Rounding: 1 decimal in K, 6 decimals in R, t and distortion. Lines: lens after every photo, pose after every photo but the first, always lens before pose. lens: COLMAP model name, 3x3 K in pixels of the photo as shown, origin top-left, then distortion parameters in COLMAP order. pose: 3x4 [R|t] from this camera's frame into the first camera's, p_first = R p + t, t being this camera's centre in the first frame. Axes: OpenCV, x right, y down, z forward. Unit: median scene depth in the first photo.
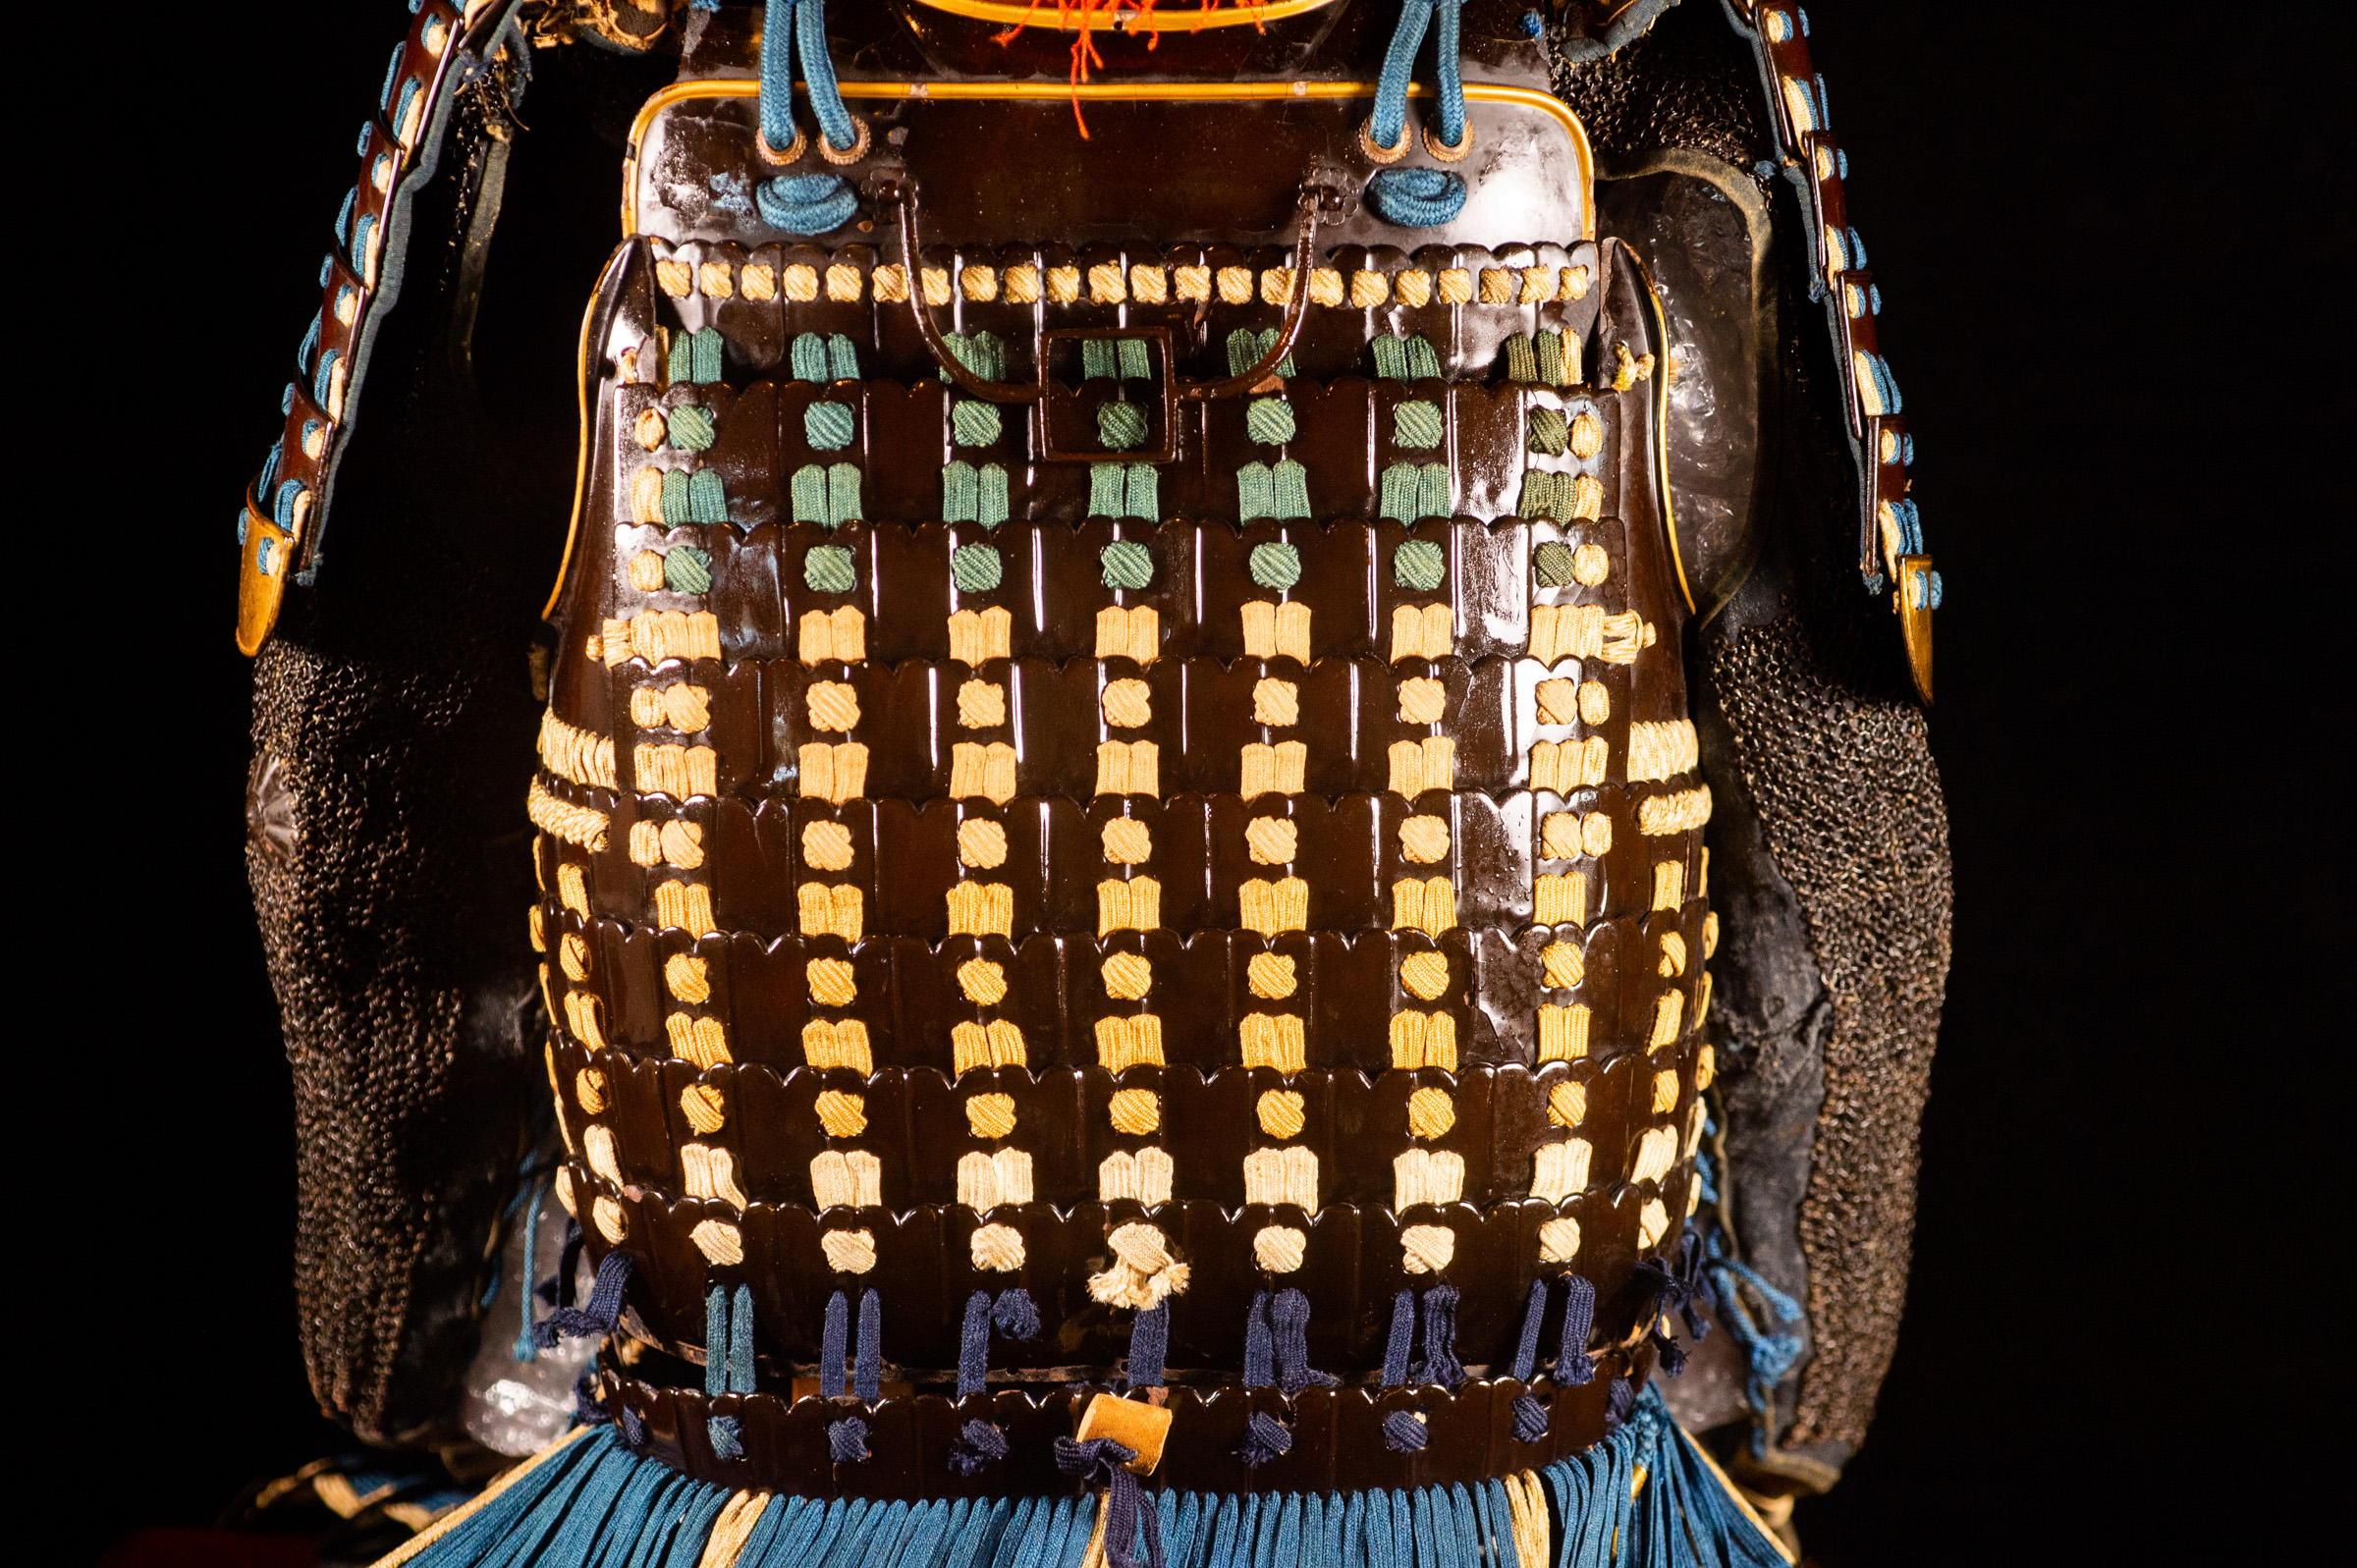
lens RADIAL K [[7014.7, 0, 1178.5], [0, 7014.7, 784.0], [0, 0, 1]] dist [0.346482, -0.711890]
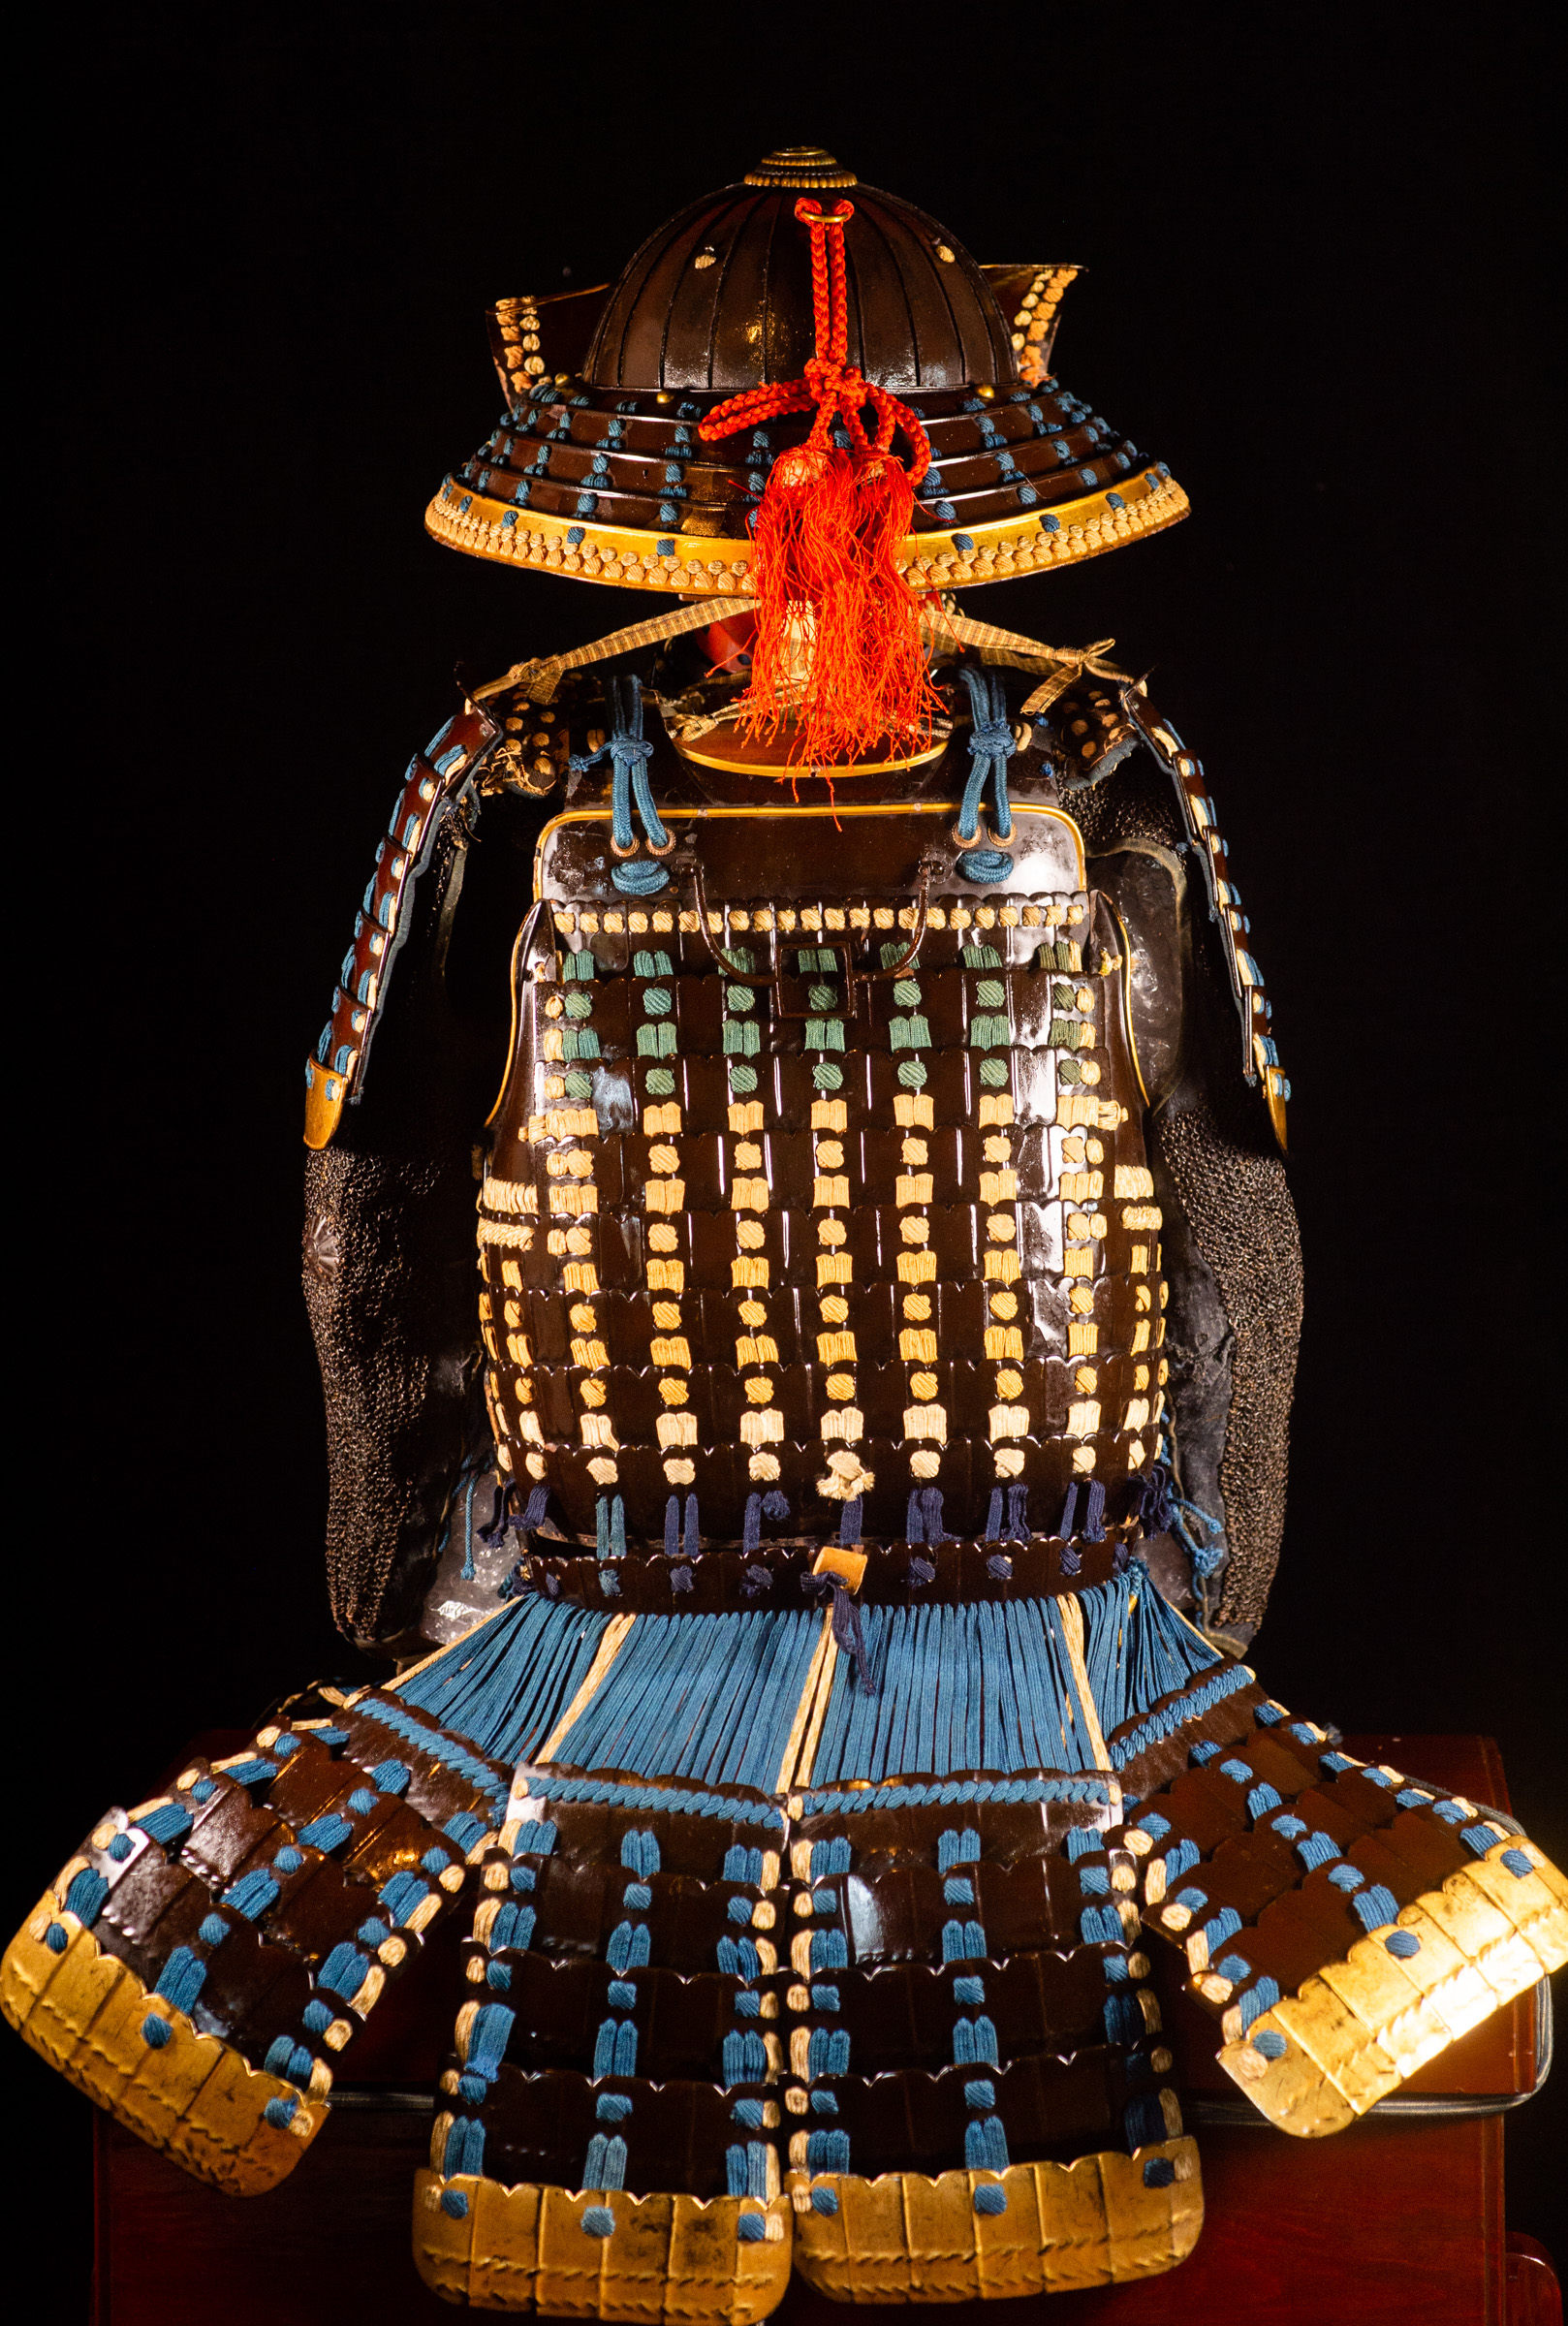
lens RADIAL K [[6588.8, 0, 778.7], [0, 6588.8, 1130.5], [0, 0, 1]] dist [0.233604, 0.887667]
pose [[0.999370, -0.023684, 0.026439, -0.062859], [0.025794, 0.996254, -0.082534, 0.116803], [-0.024386, 0.083164, 0.996237, -0.635311]]
